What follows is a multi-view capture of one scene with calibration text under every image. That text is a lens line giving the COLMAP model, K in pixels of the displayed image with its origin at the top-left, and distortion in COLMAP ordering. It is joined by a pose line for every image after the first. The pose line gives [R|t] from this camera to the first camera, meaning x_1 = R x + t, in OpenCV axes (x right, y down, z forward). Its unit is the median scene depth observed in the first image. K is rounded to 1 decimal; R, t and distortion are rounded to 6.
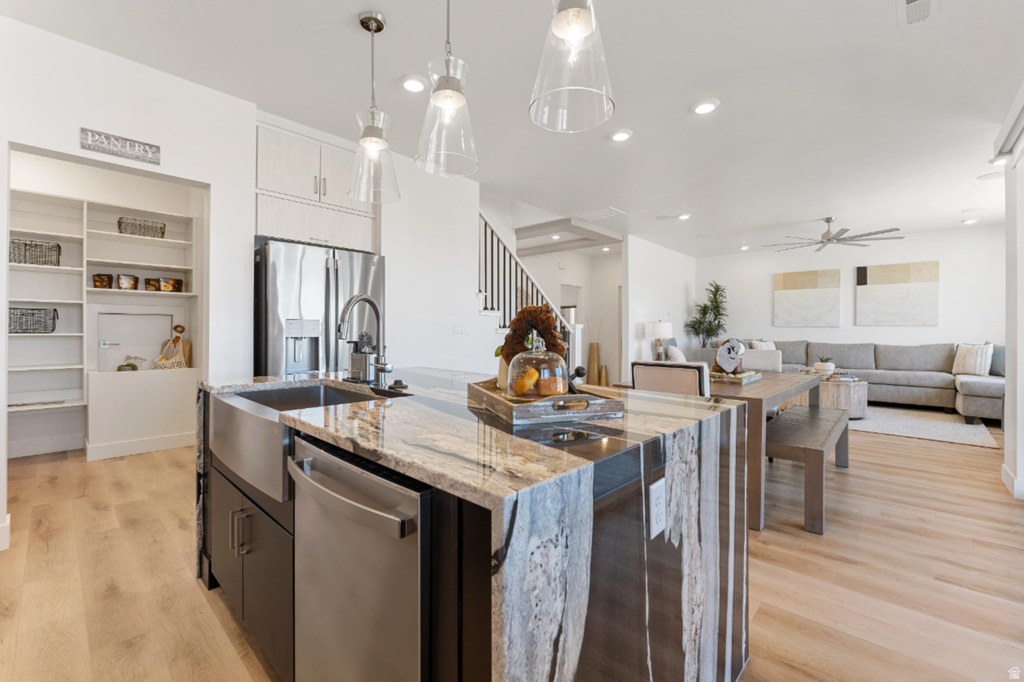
lens RADIAL K [[429.9, 0, 512.0], [0, 429.9, 341.0], [0, 0, 1]] dist [0.000100, 0.000005]
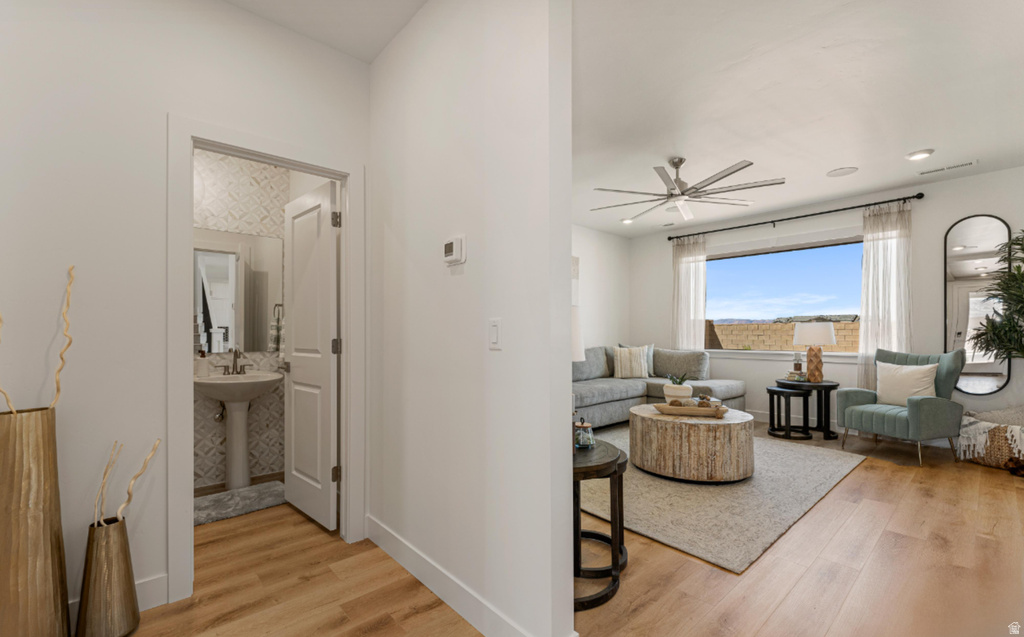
lens RADIAL K [[426.8, 0, 512.7], [0, 426.8, 330.4], [0, 0, 1]] dist [-0.000027, -0.000002]
pose [[0.096784, -0.001103, 0.995305, 0.061381], [0.020114, 0.999797, -0.000848, -0.028222], [-0.995102, 0.020101, 0.096786, 0.937019]]
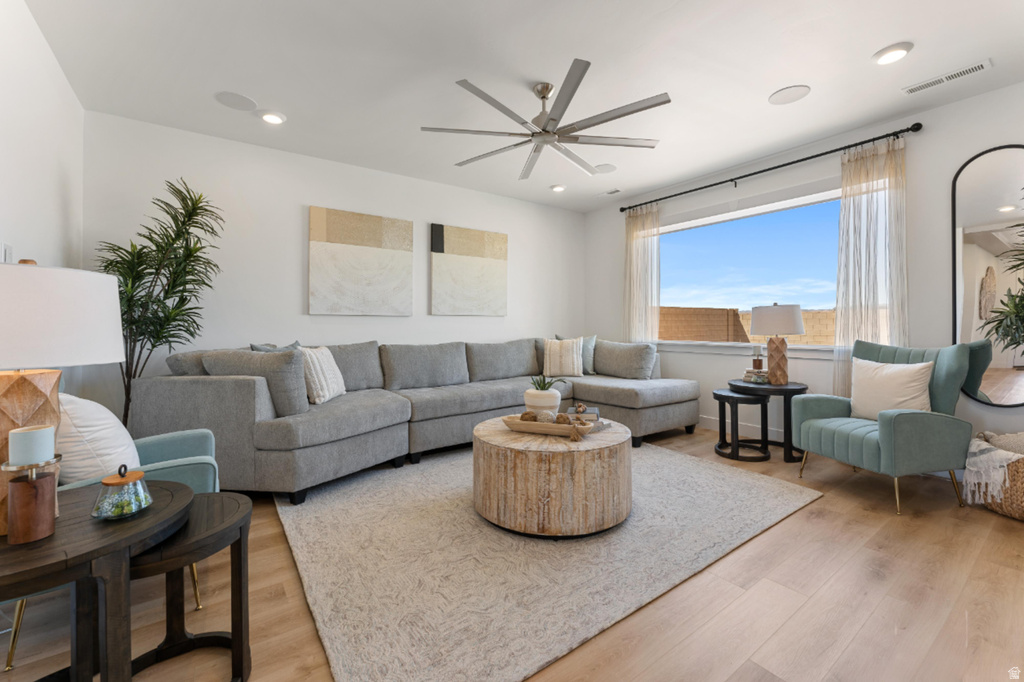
lens RADIAL K [[419.1, 0, 511.3], [0, 419.1, 322.8], [0, 0, 1]] dist [-0.000577, -0.000113]
pose [[0.194920, -0.004068, 0.980811, 0.212872], [0.027393, 0.999624, -0.001298, -0.019970], [-0.980437, 0.027120, 0.194958, 0.753015]]
